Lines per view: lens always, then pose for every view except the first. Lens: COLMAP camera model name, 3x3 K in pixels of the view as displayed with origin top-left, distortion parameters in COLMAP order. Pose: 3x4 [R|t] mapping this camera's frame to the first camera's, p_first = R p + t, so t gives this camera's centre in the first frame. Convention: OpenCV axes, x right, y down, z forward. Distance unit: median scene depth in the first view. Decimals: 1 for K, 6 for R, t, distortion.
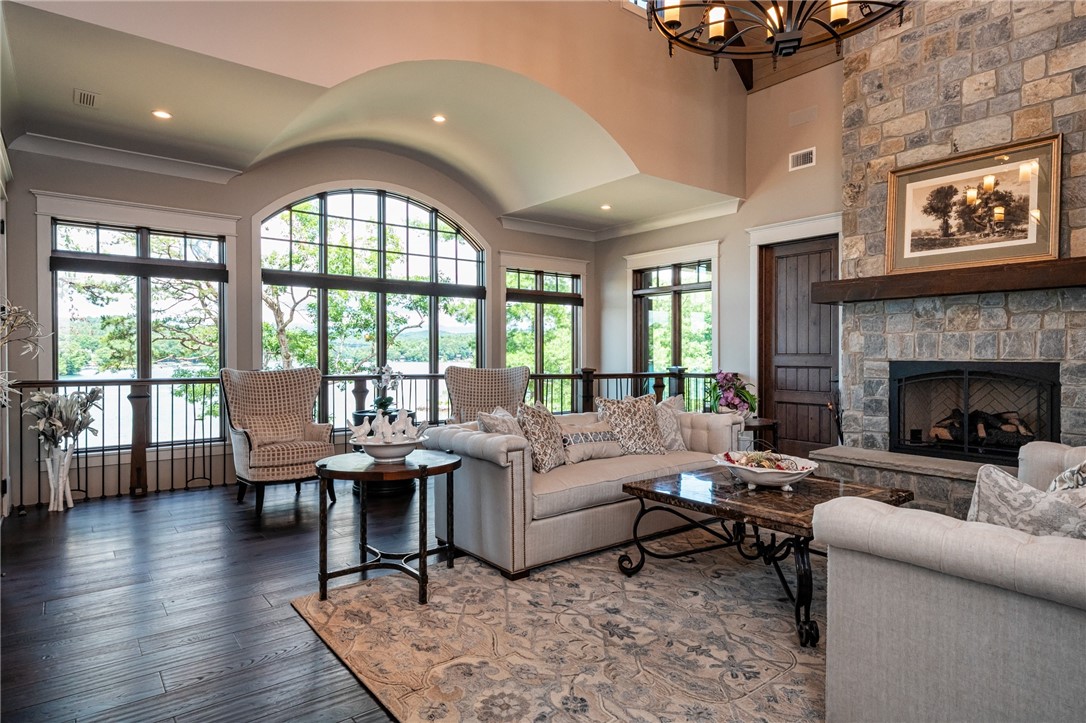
lens RADIAL K [[591.4, 0, 543.0], [0, 591.4, 361.5], [0, 0, 1]] dist [-0.000887, 0.000228]
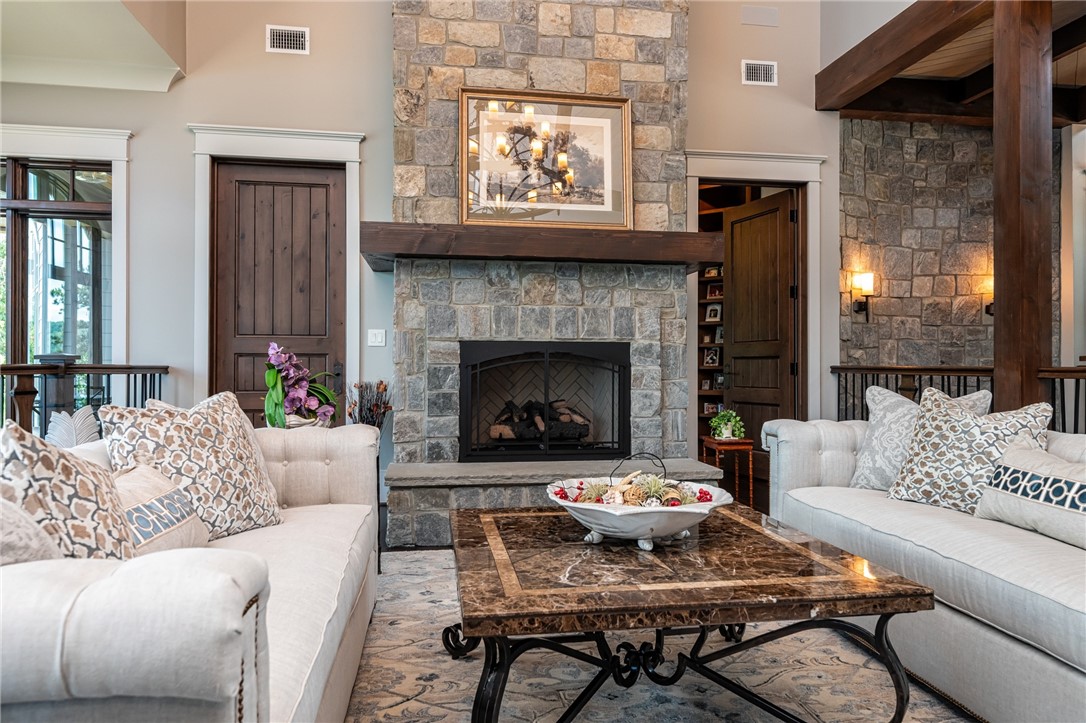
lens RADIAL K [[710.6, 0, 543.0], [0, 710.6, 361.5], [0, 0, 1]] dist [0.007825, 0.003157]
pose [[0.495488, 0.002923, 0.868610, -0.152405], [0.006522, 0.999954, -0.007085, 0.034290], [-0.868590, 0.009176, 0.495446, 0.491927]]
